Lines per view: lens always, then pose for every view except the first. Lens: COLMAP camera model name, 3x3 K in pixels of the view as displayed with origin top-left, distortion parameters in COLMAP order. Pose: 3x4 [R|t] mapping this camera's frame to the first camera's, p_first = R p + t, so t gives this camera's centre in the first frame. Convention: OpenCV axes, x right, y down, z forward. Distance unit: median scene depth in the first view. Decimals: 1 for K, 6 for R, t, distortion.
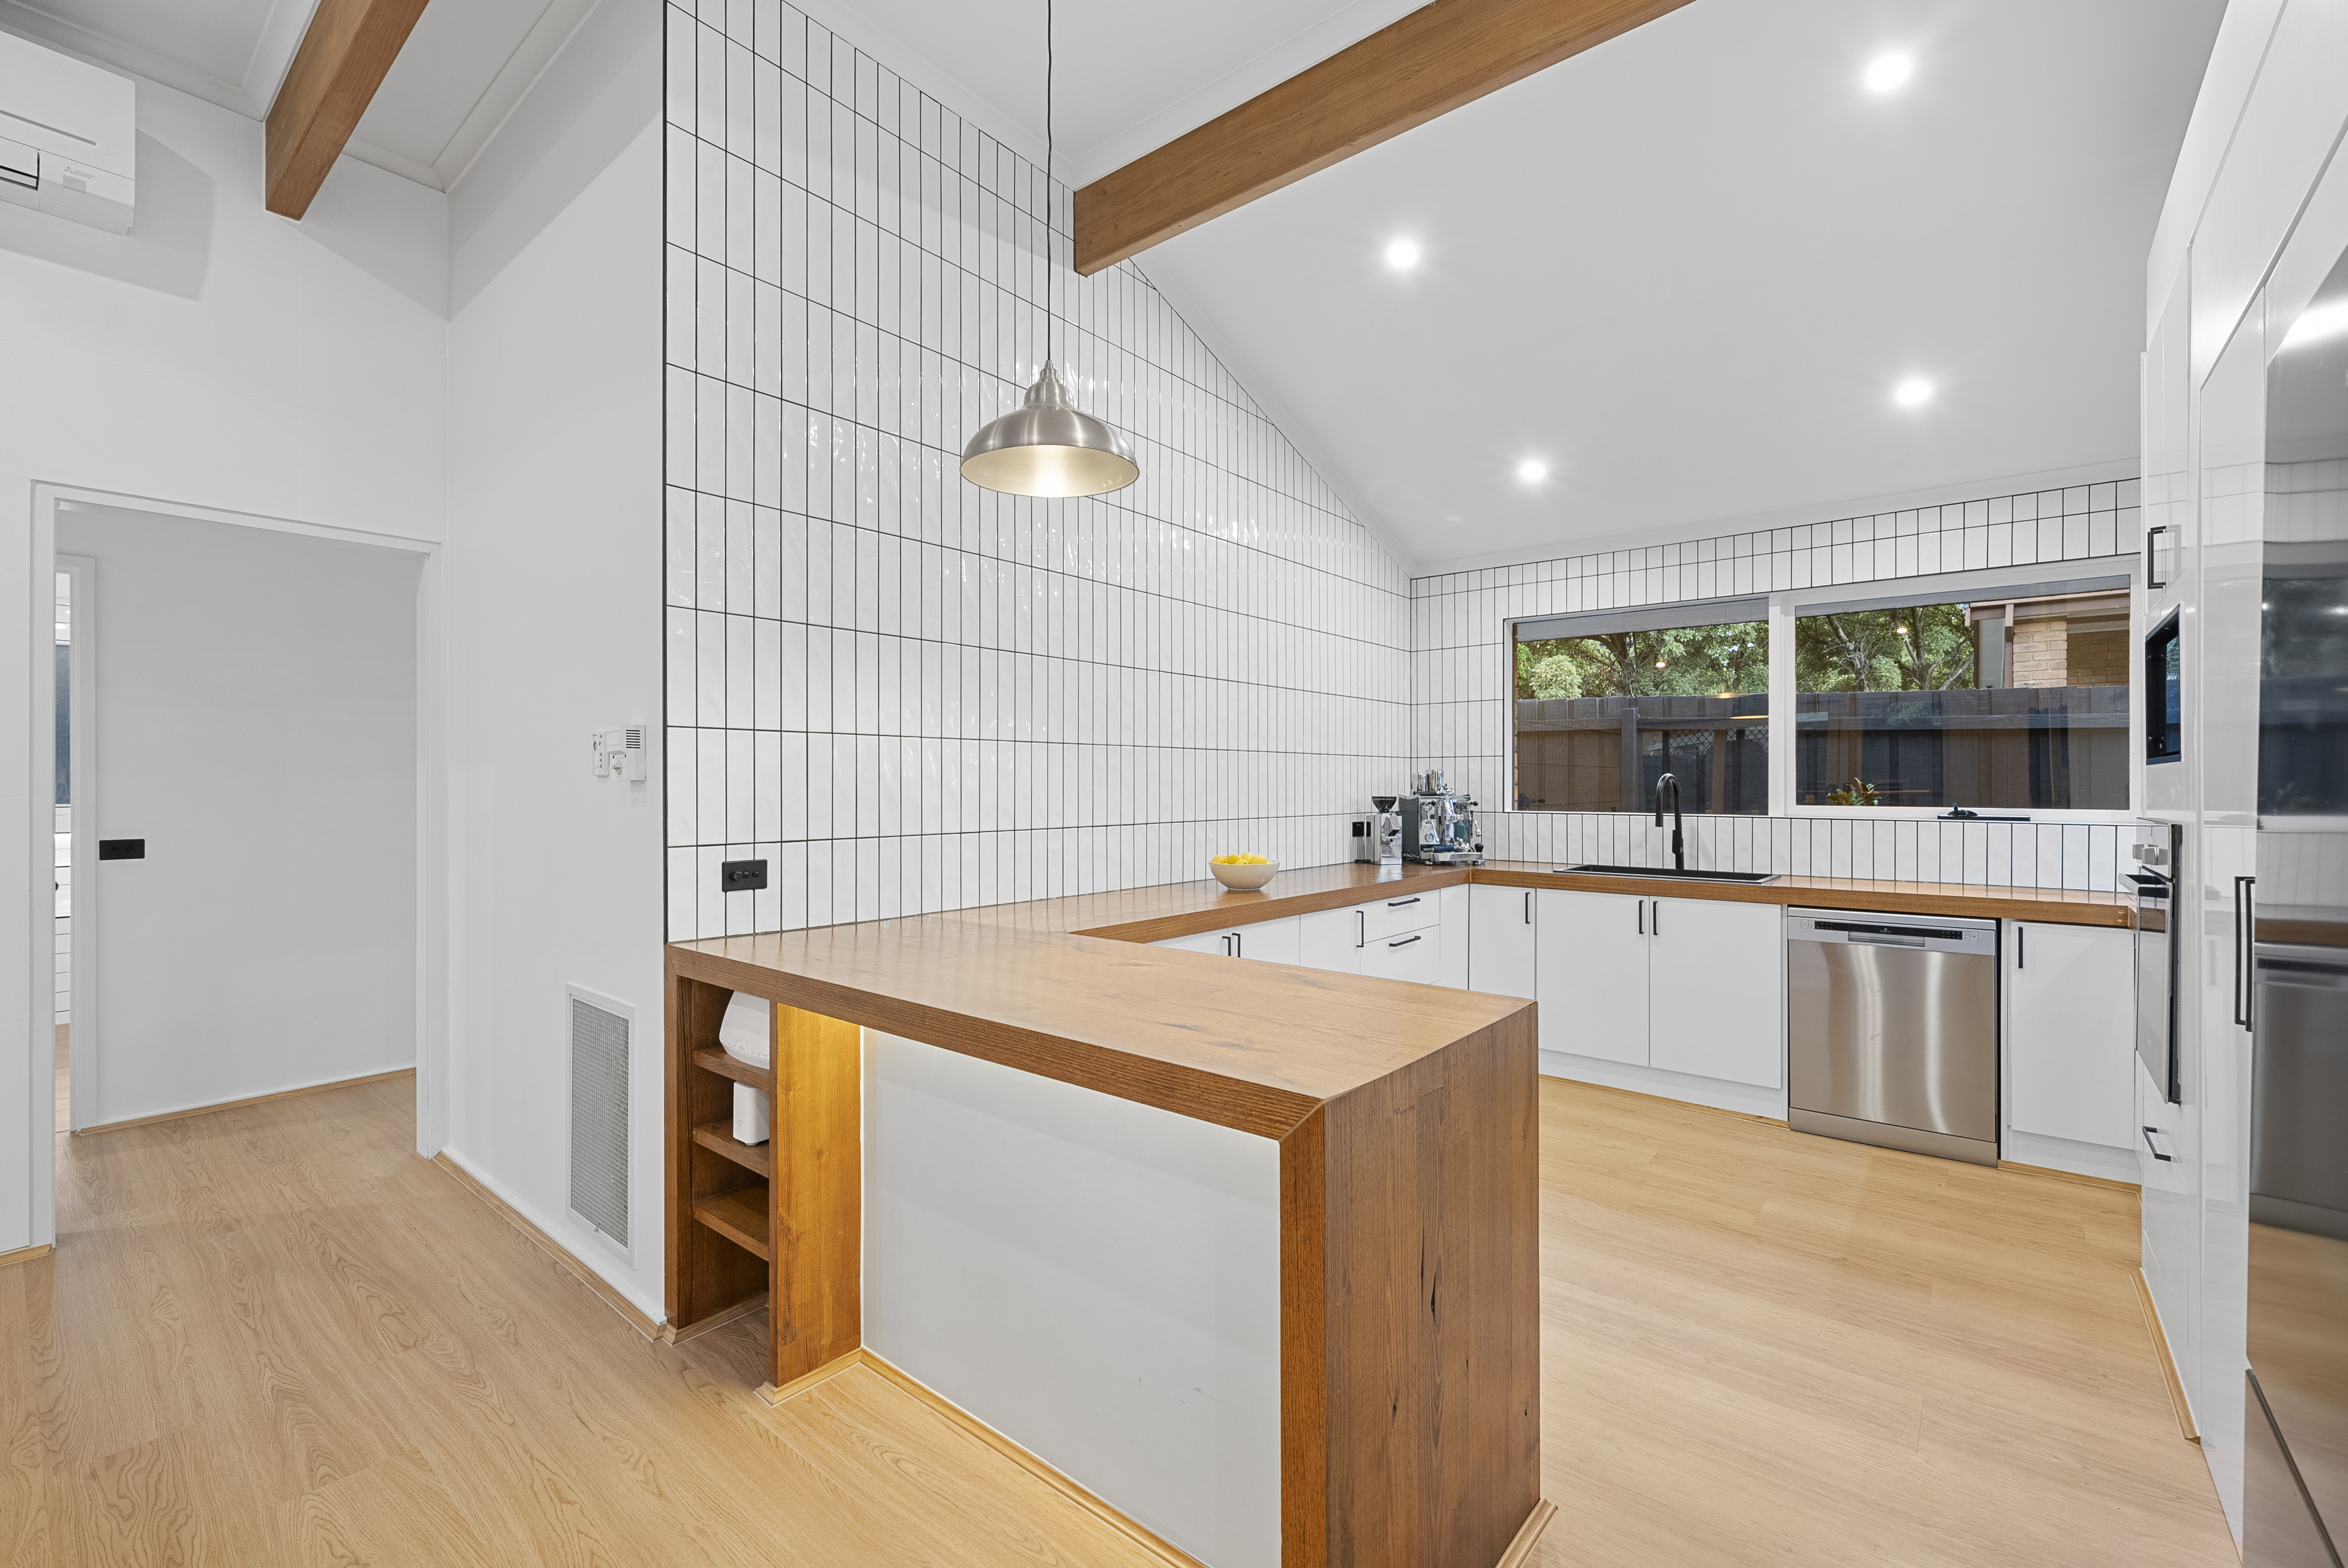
lens RADIAL K [[984.2, 0, 1169.0], [0, 984.2, 783.3], [0, 0, 1]] dist [0.002681, 0.000008]
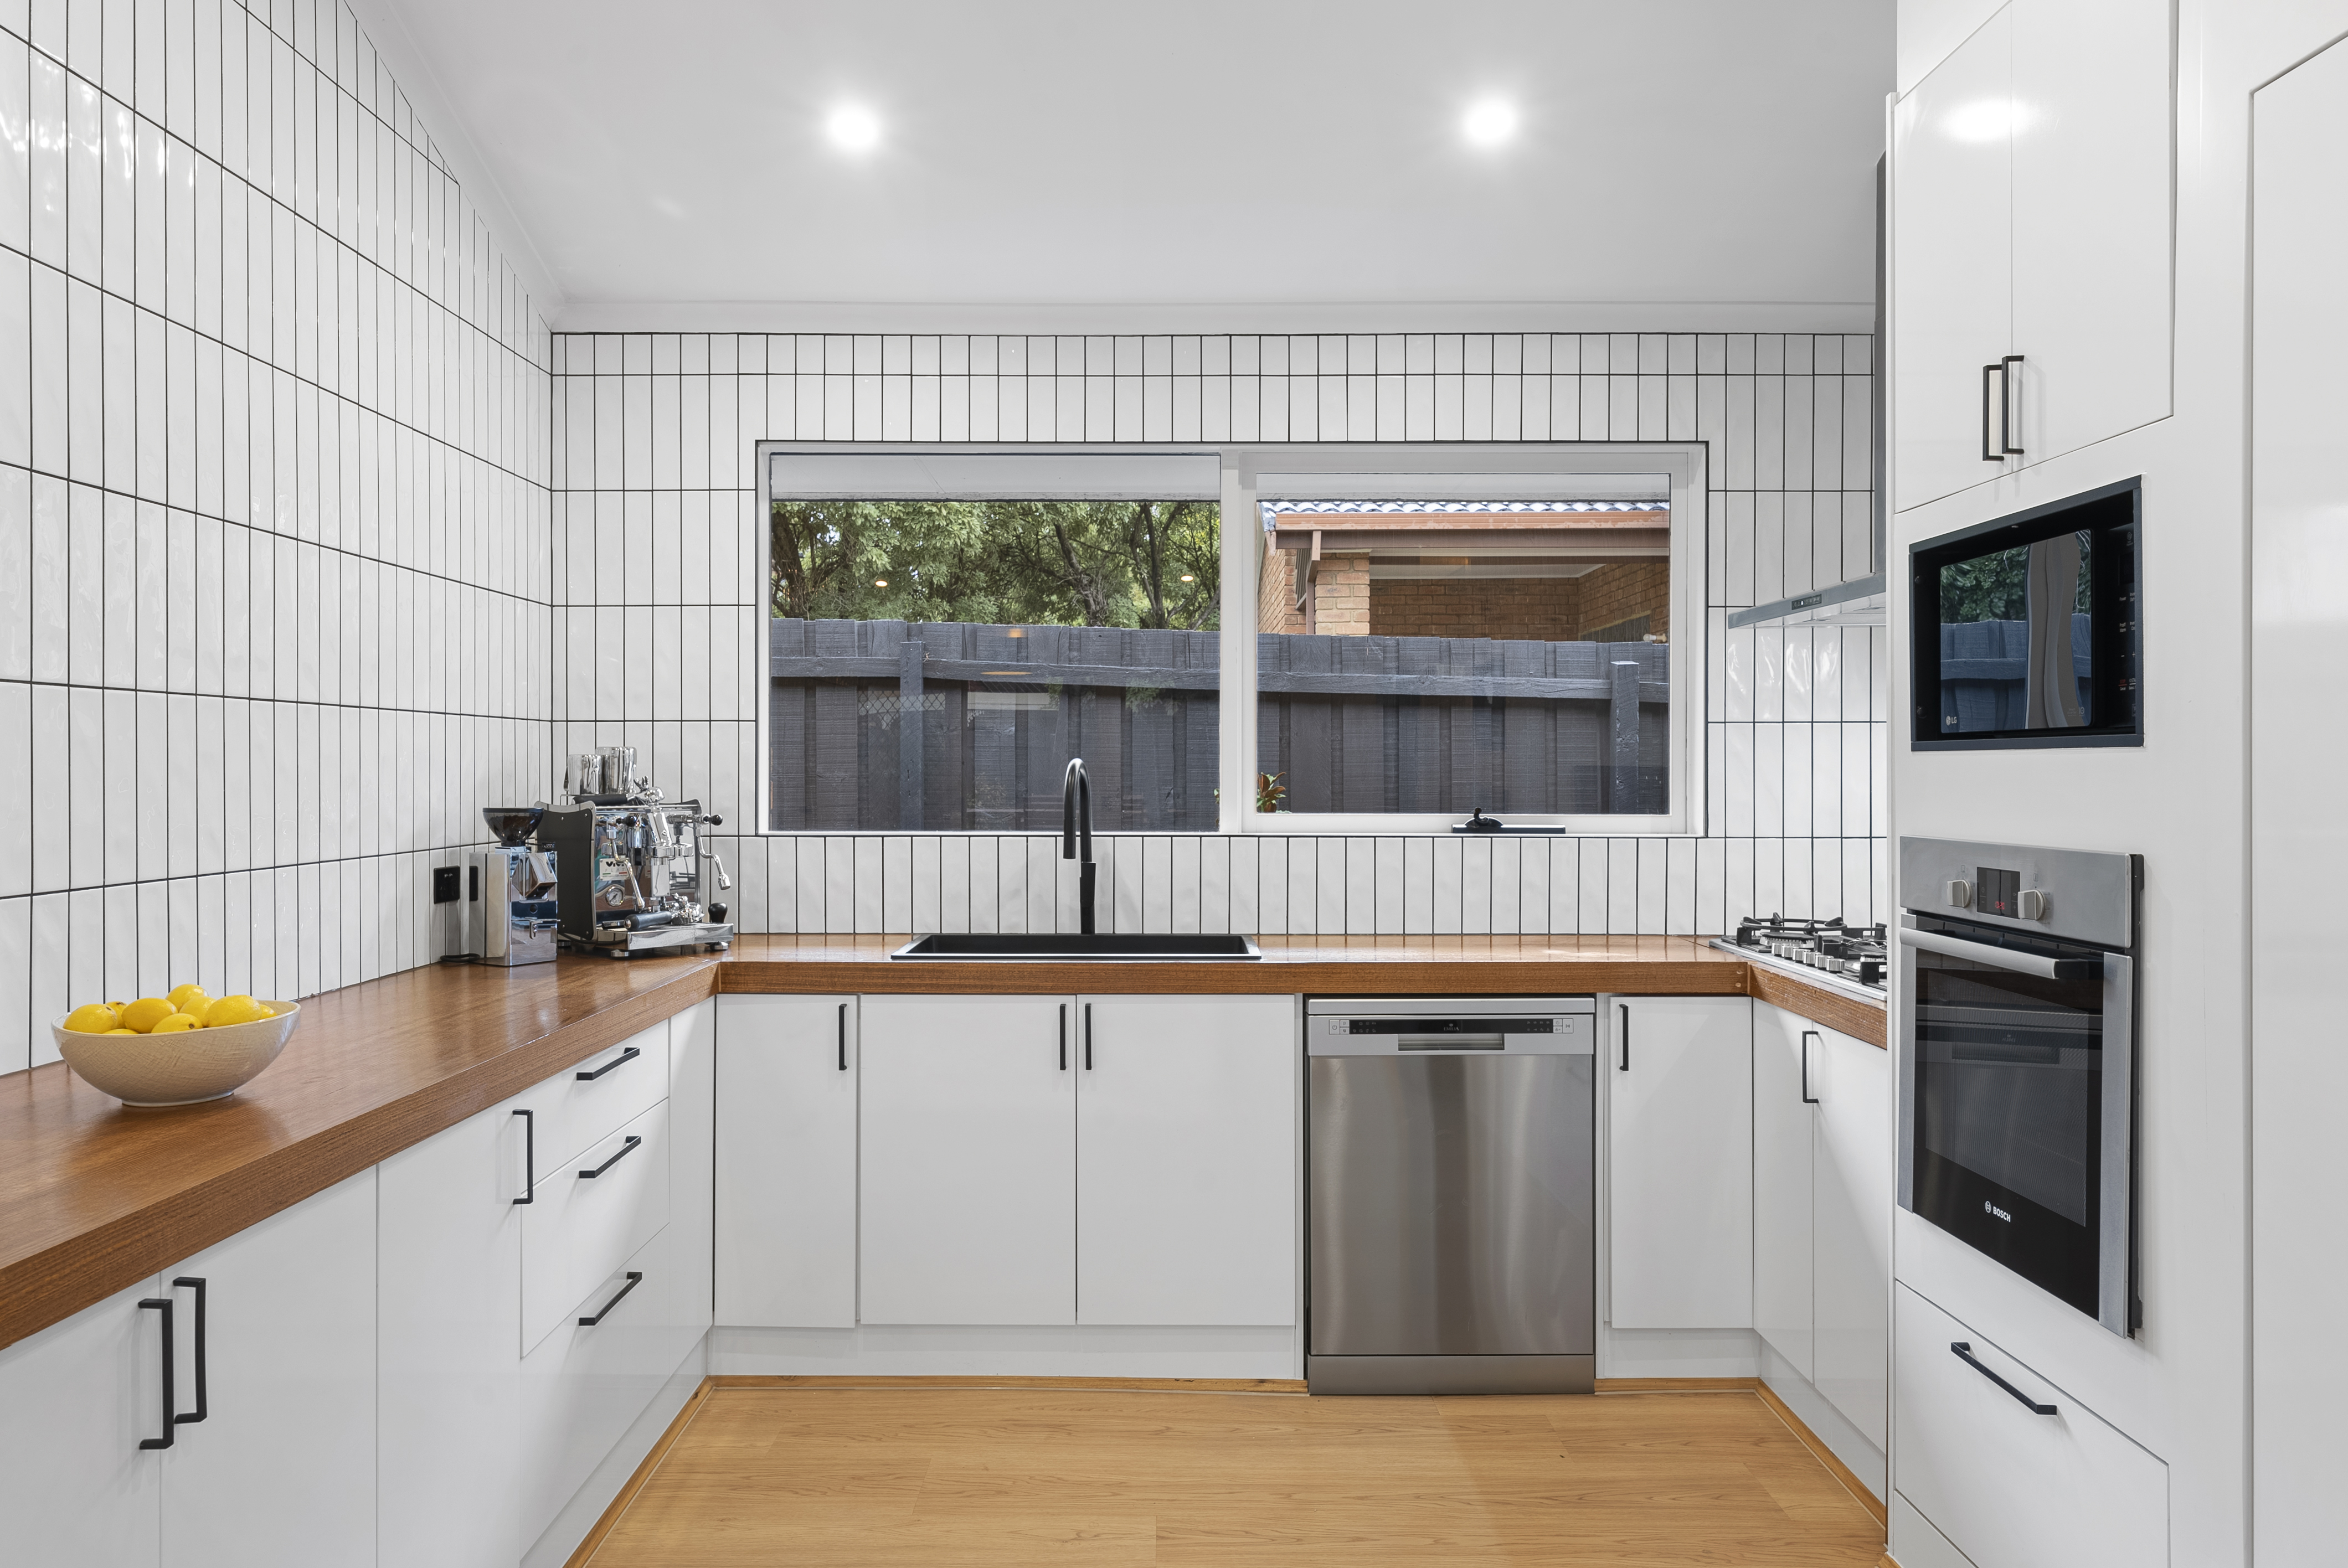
lens RADIAL K [[1603.2, 0, 1174.9], [0, 1603.2, 769.1], [0, 0, 1]] dist [0.001266, -0.006508]
pose [[0.772151, -0.000180, 0.635439, -0.007382], [0.000264, 1.000000, -0.000037, -0.004082], [-0.635439, 0.000196, 0.772151, 0.295516]]
